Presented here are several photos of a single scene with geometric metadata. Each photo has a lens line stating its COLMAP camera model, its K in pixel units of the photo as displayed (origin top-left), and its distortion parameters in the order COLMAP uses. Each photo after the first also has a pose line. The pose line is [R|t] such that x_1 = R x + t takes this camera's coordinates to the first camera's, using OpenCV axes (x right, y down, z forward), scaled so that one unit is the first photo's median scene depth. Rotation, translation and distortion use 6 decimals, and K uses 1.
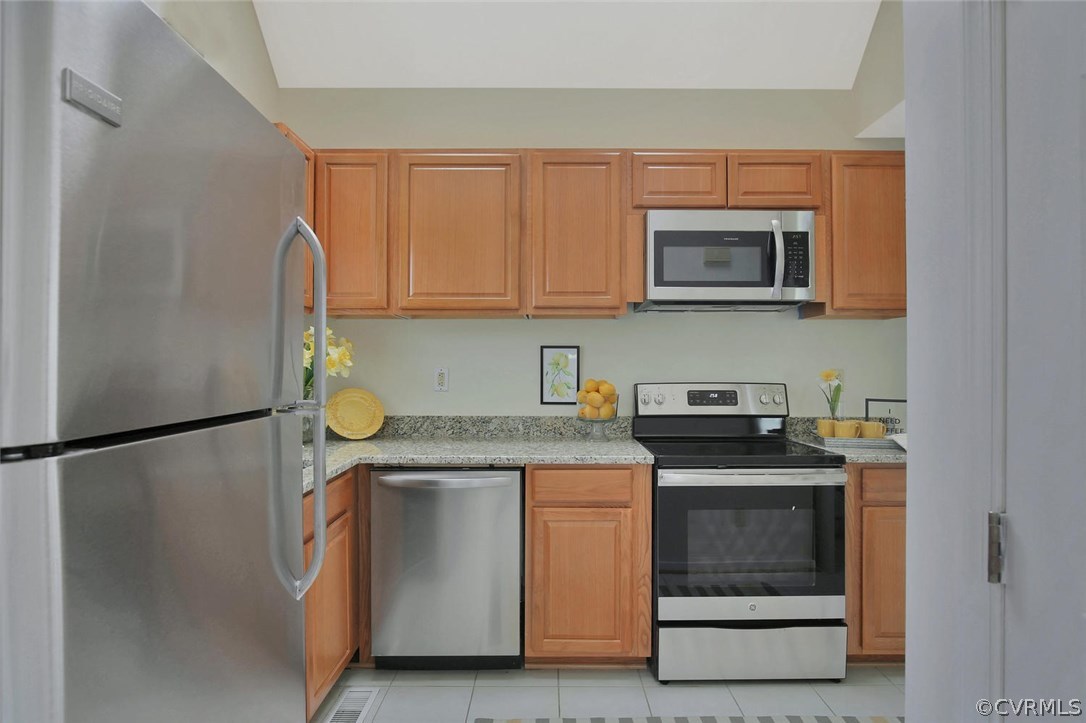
lens RADIAL K [[587.6, 0, 543.0], [0, 587.6, 361.5], [0, 0, 1]] dist [-0.001766, 0.000254]
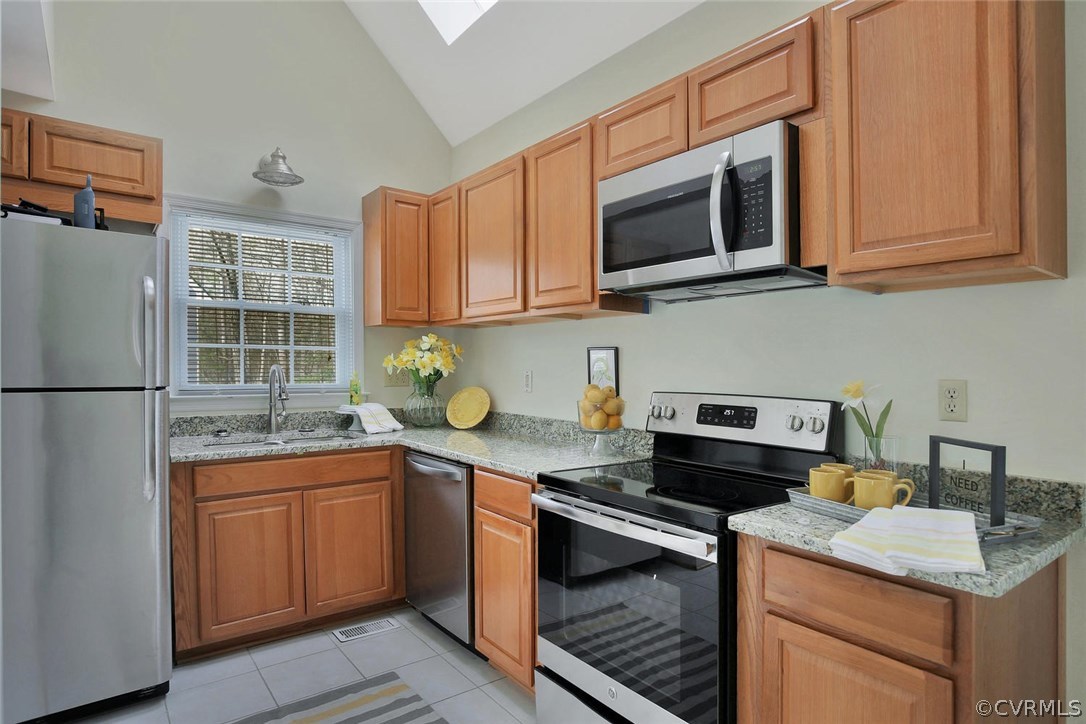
lens RADIAL K [[605.9, 0, 557.6], [0, 605.9, 371.7], [0, 0, 1]] dist [-0.006973, -0.000112]
pose [[0.607758, 0.011900, -0.794033, 0.749826], [-0.004963, 0.999925, 0.011187, 0.001221], [0.794107, -0.002858, 0.607771, 0.389726]]
